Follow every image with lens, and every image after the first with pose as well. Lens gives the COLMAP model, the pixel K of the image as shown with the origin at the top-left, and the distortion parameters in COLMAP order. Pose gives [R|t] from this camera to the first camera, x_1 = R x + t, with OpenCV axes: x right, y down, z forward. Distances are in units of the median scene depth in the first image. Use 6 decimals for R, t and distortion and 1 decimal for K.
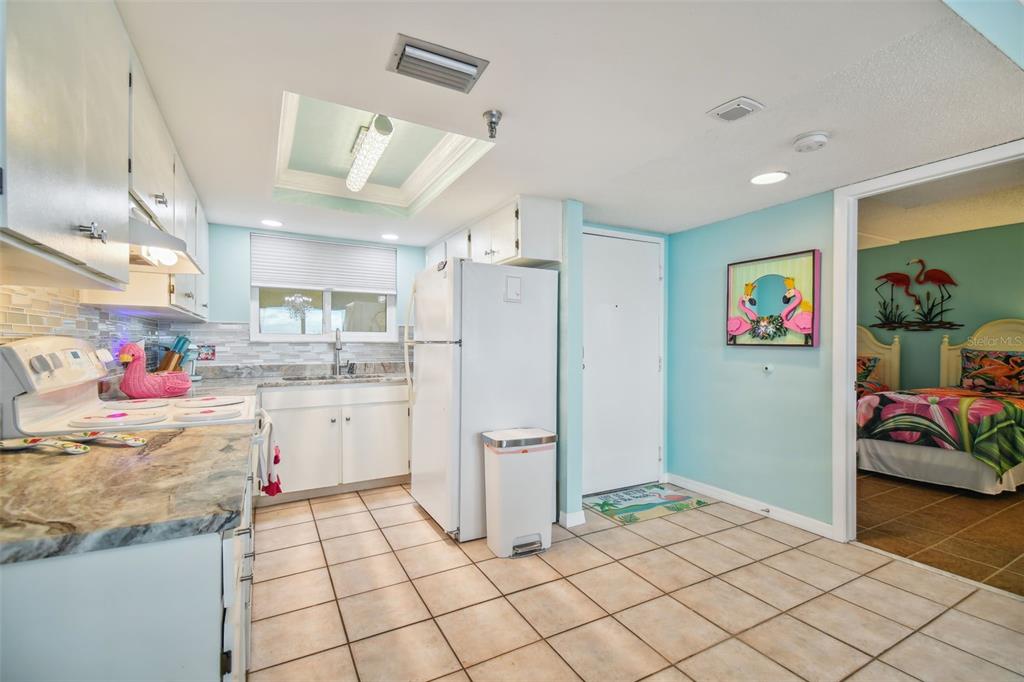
lens RADIAL K [[455.7, 0, 518.2], [0, 455.7, 348.1], [0, 0, 1]] dist [0.028664, -0.007671]
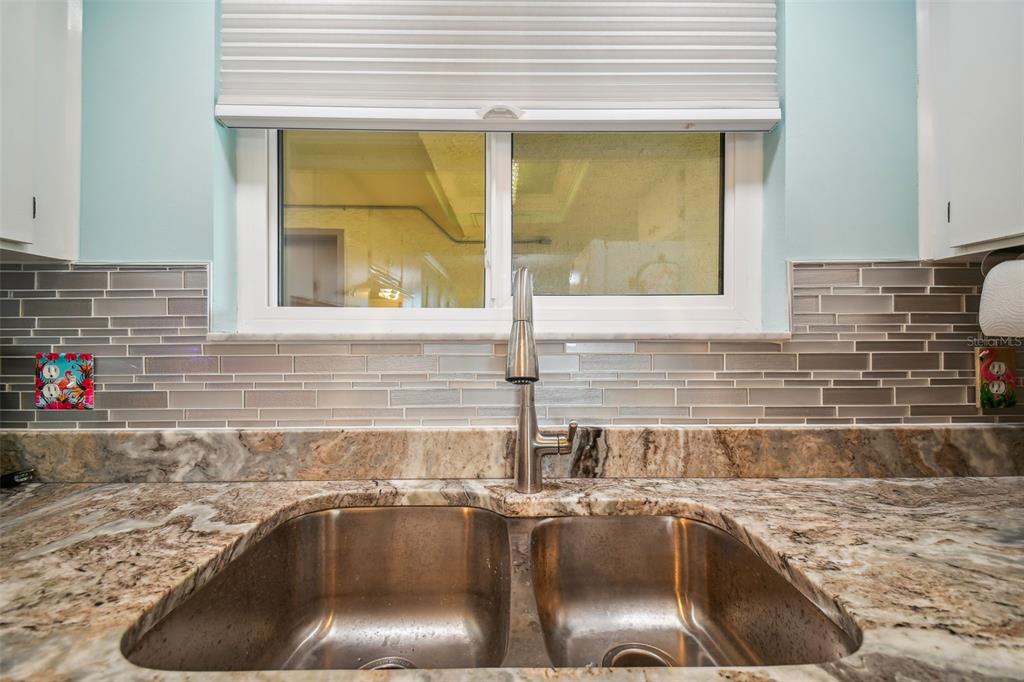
lens RADIAL K [[455.7, 0, 515.0], [0, 455.7, 334.9], [0, 0, 1]] dist [0.028664, -0.007671]
pose [[0.879508, -0.005393, -0.475853, -0.360524], [-0.001233, 0.999907, -0.013611, -0.013990], [0.475882, 0.012558, 0.879419, 0.979120]]
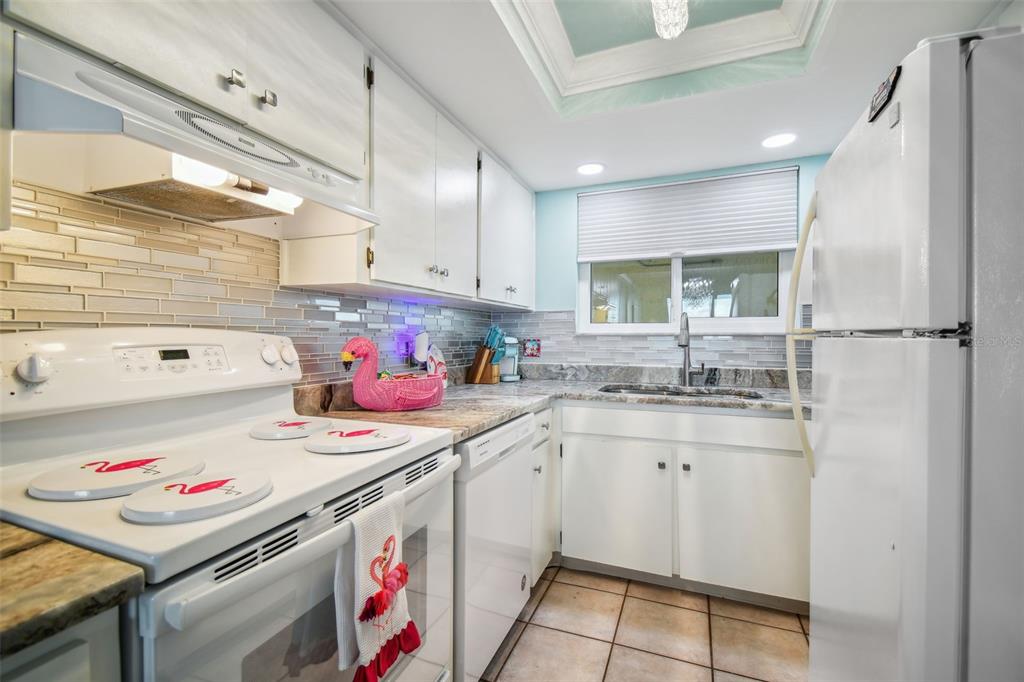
lens RADIAL K [[455.7, 0, 505.2], [0, 455.7, 332.4], [0, 0, 1]] dist [0.028664, -0.007671]
pose [[0.624297, -0.008684, -0.781139, -0.065356], [-0.005651, 0.999862, -0.015632, -0.005180], [0.781167, 0.014173, 0.624161, 0.488803]]
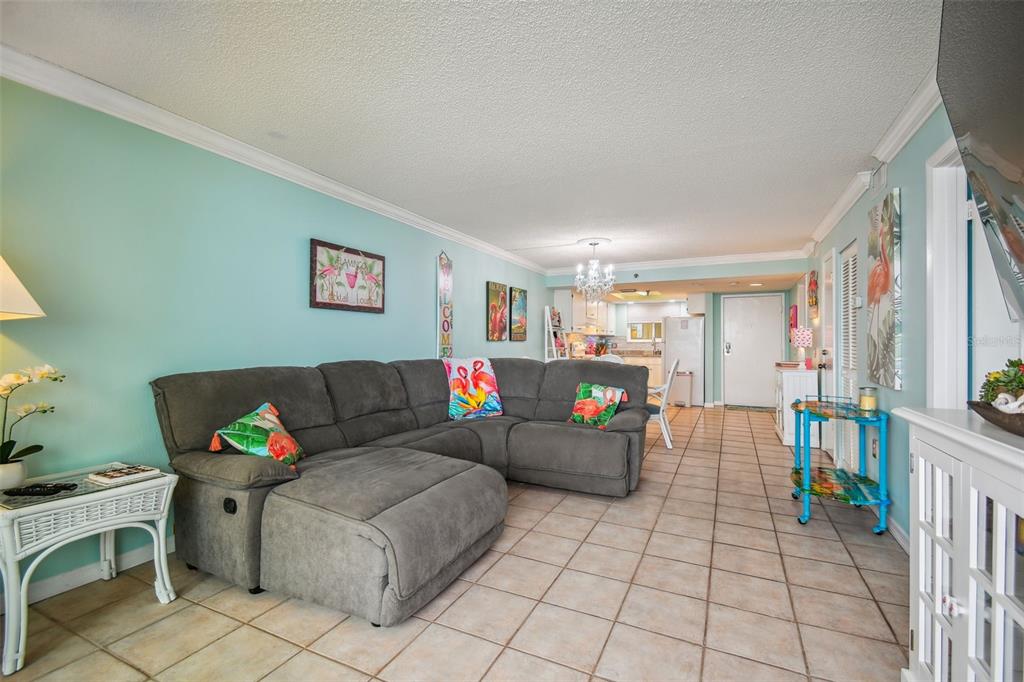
lens RADIAL K [[455.7, 0, 509.0], [0, 455.7, 337.3], [0, 0, 1]] dist [0.028664, -0.007671]
pose [[0.572391, -0.010583, -0.819913, 1.577261], [-0.008424, 0.999788, -0.018786, 0.017747], [0.819938, 0.017660, 0.572180, -1.476111]]
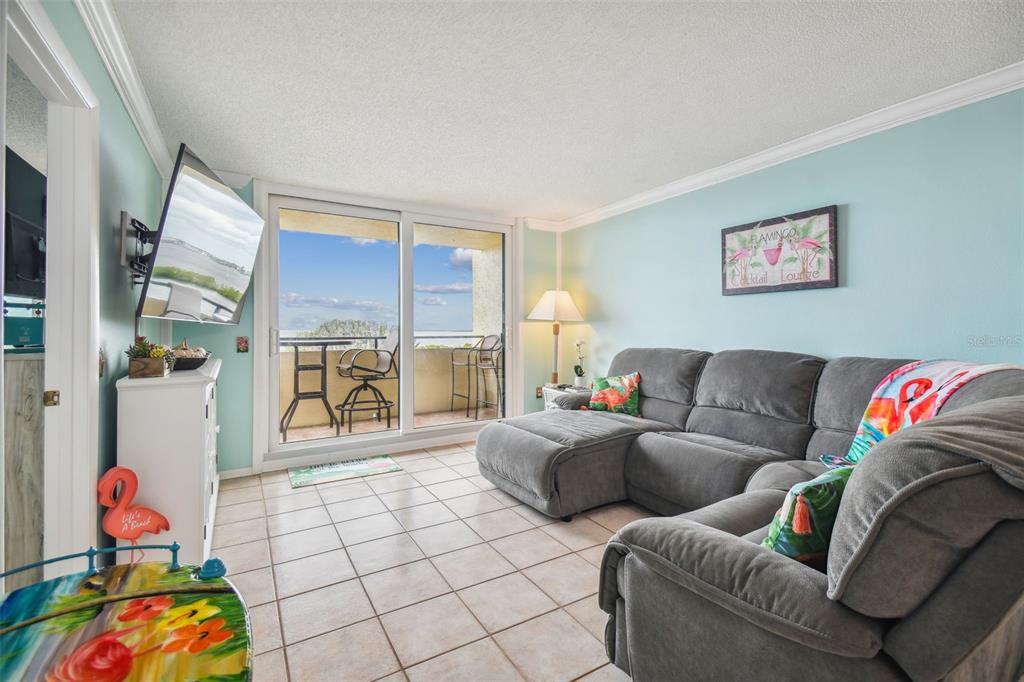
lens RADIAL K [[455.7, 0, 514.0], [0, 455.7, 322.7], [0, 0, 1]] dist [0.028664, -0.007671]
pose [[-0.999599, 0.002506, -0.028190, 0.983968], [0.002636, 0.999986, -0.004579, 0.001616], [0.028178, -0.004651, -0.999592, -0.166478]]
